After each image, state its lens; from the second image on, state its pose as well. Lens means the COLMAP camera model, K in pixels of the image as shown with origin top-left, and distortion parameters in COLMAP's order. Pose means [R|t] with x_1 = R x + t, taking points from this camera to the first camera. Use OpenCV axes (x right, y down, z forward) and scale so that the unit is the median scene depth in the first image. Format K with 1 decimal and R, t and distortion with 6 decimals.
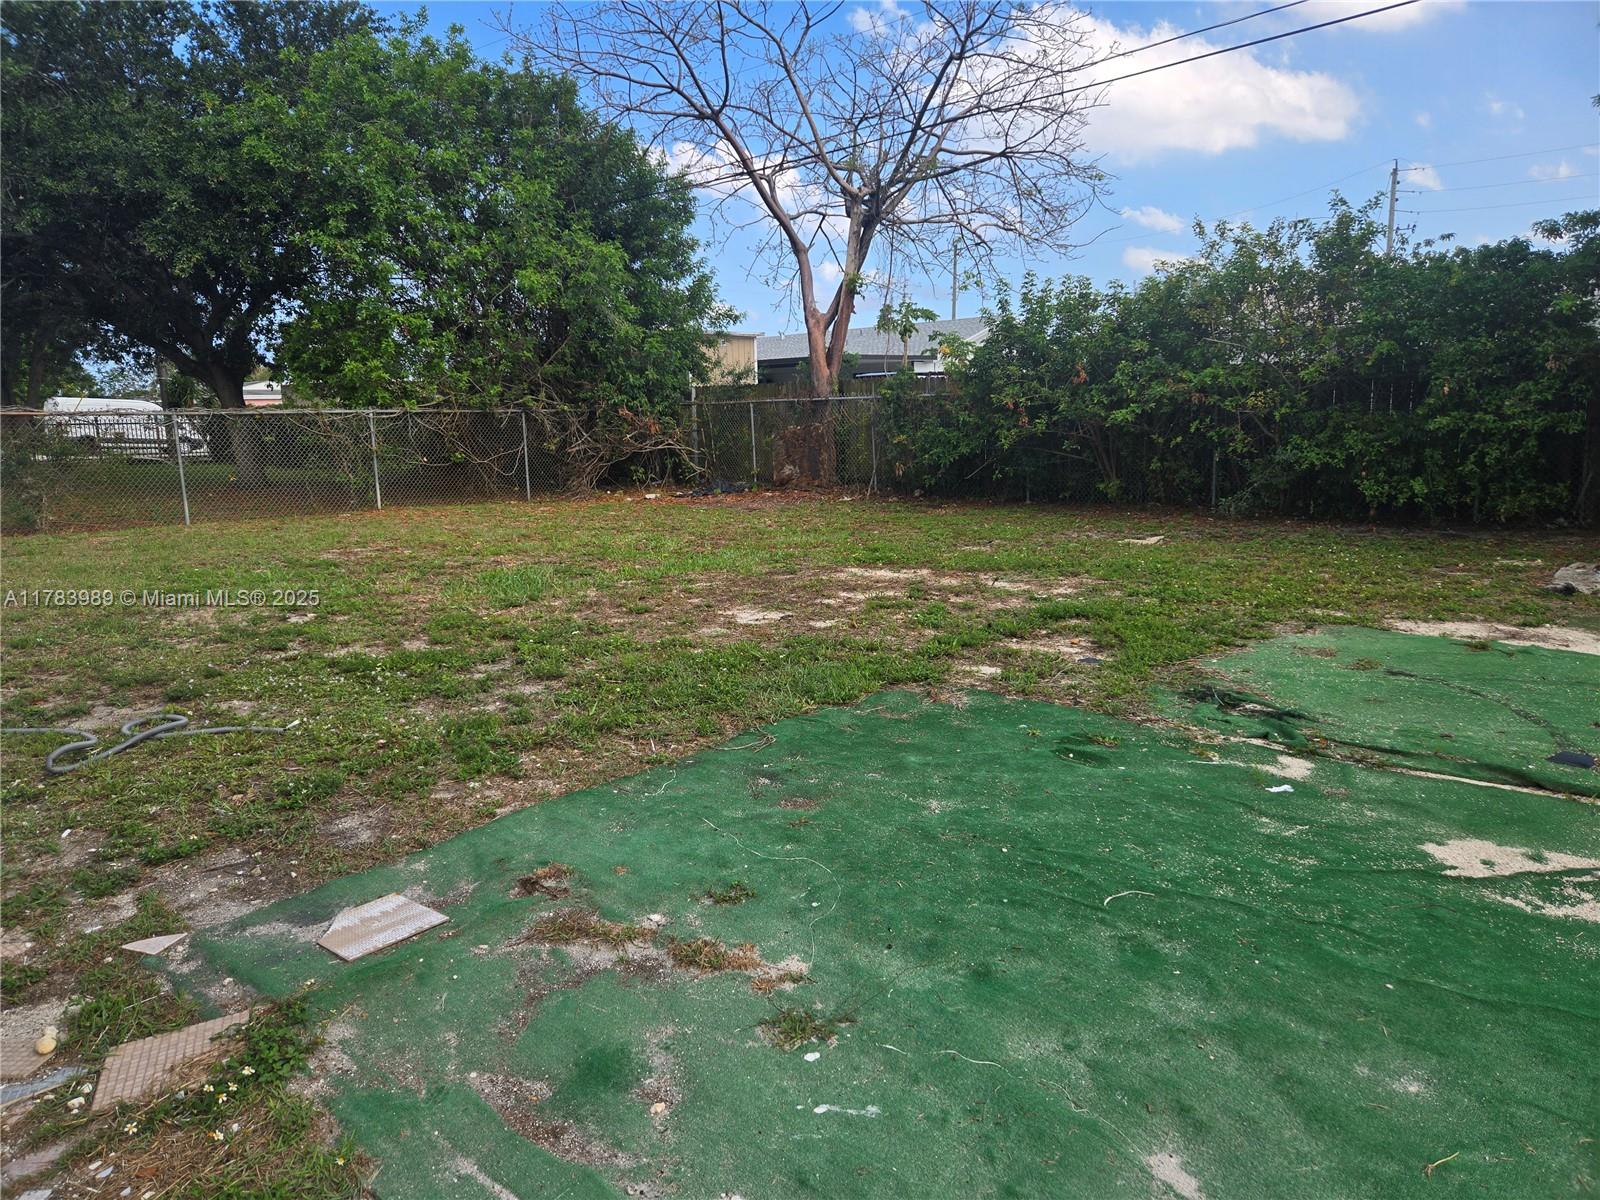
lens RADIAL K [[1066.4, 0, 760.9], [0, 1066.4, 609.9], [0, 0, 1]] dist [0.067497, -0.053381]
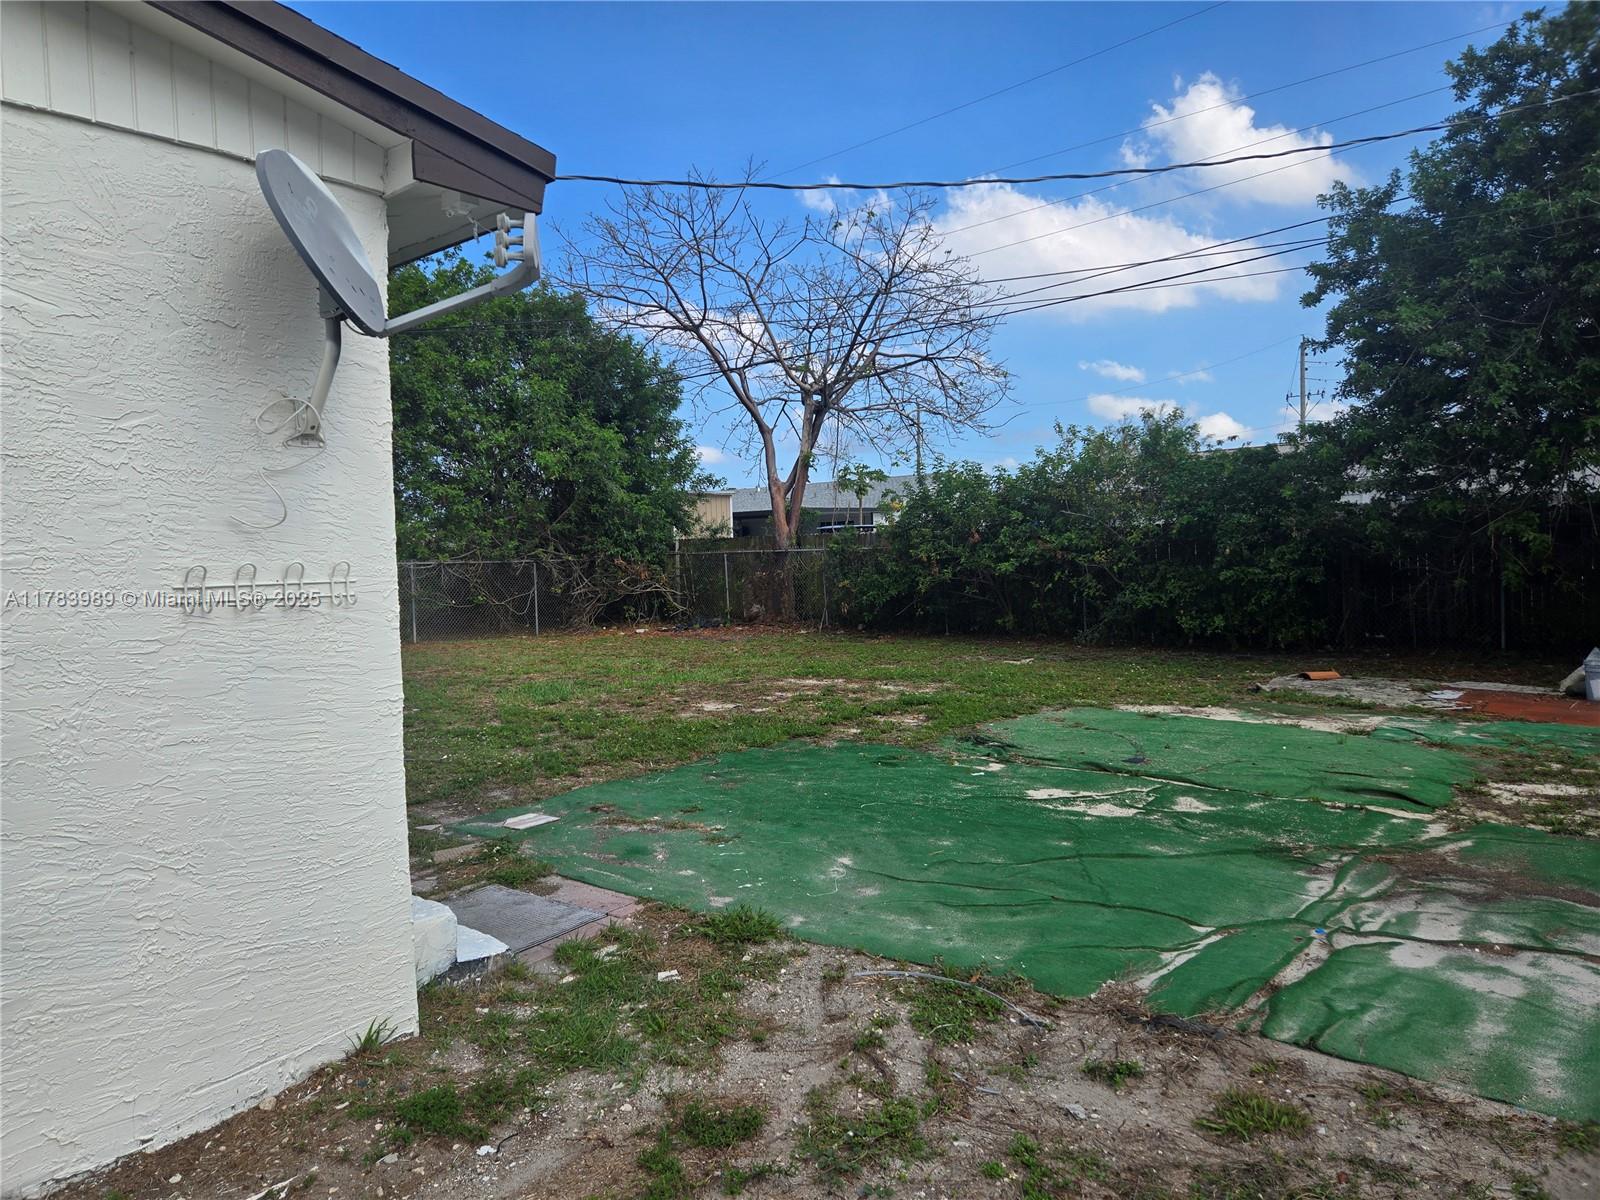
lens RADIAL K [[1066.4, 0, 792.5], [0, 1066.4, 590.6], [0, 0, 1]] dist [0.067497, -0.053381]
pose [[0.998971, -0.003367, 0.045229, 0.016097], [0.009903, 0.989370, -0.145081, 0.030161], [-0.044259, 0.145379, 0.988386, -0.243812]]
